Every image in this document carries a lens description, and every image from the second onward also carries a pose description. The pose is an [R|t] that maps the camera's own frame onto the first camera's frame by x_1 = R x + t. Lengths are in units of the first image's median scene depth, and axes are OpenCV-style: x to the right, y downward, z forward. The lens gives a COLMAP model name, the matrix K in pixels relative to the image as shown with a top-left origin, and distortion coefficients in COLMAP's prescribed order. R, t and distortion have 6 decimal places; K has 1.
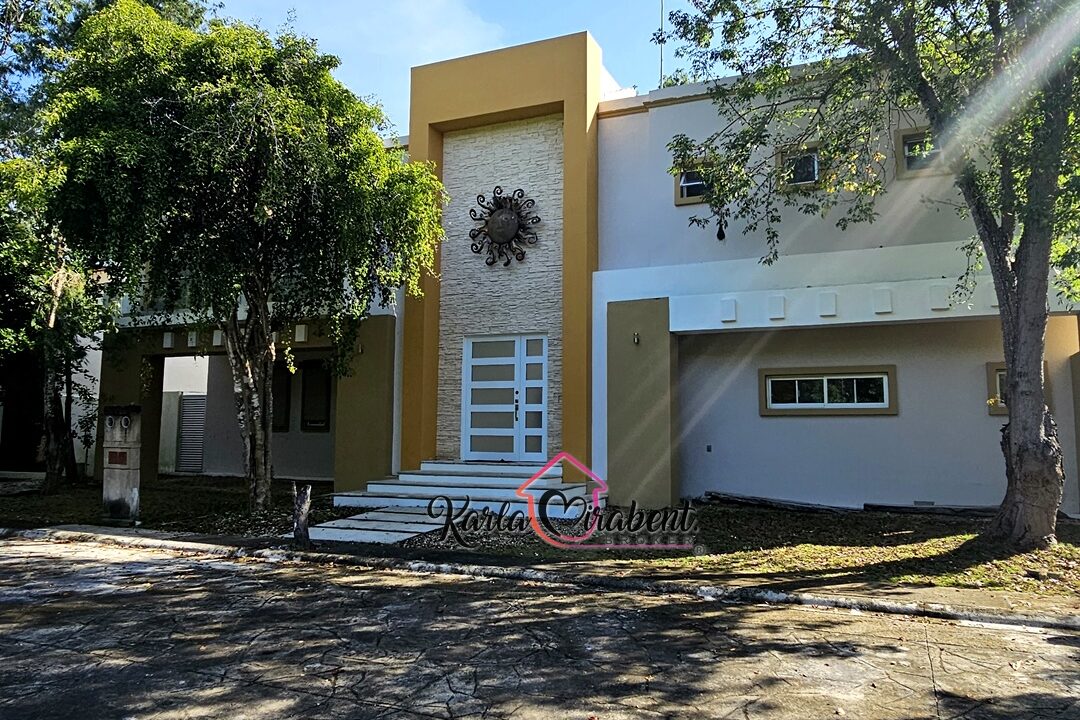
lens RADIAL K [[779.2, 0, 541.2], [0, 779.2, 361.4], [0, 0, 1]] dist [-0.003558, -0.009533]
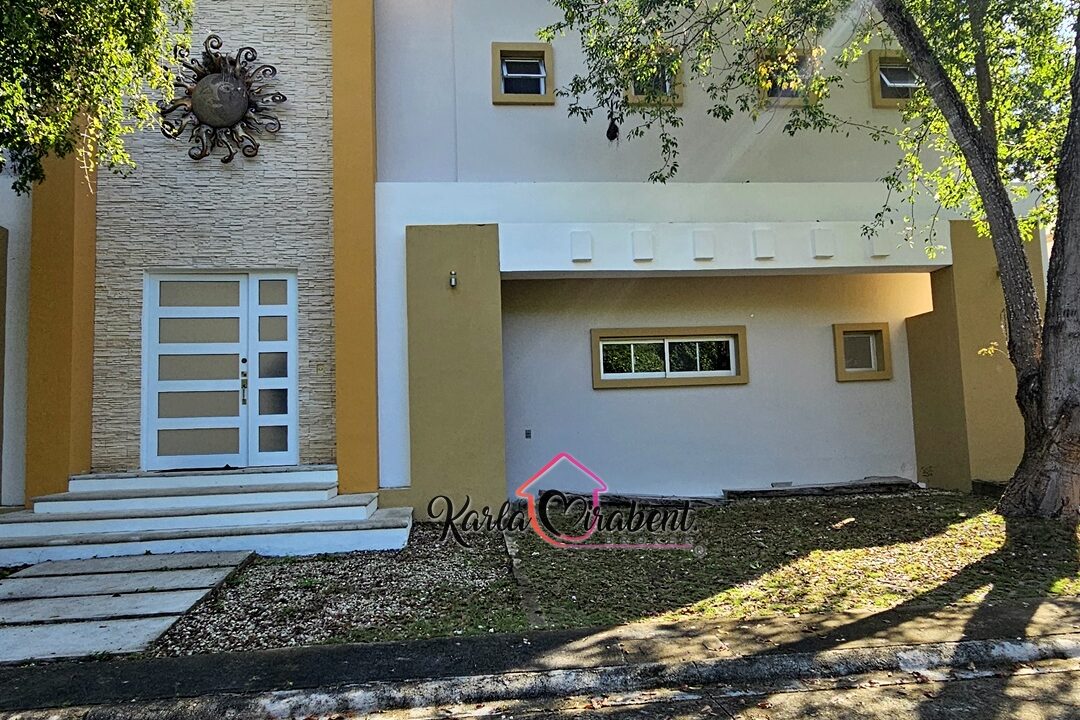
lens RADIAL K [[779.2, 0, 539.0], [0, 779.2, 361.2], [0, 0, 1]] dist [-0.003558, -0.009533]
pose [[0.859314, 0.008161, 0.511383, -0.153079], [-0.007646, 0.999966, -0.003110, 0.041419], [-0.511391, -0.001237, 0.859348, 0.326234]]
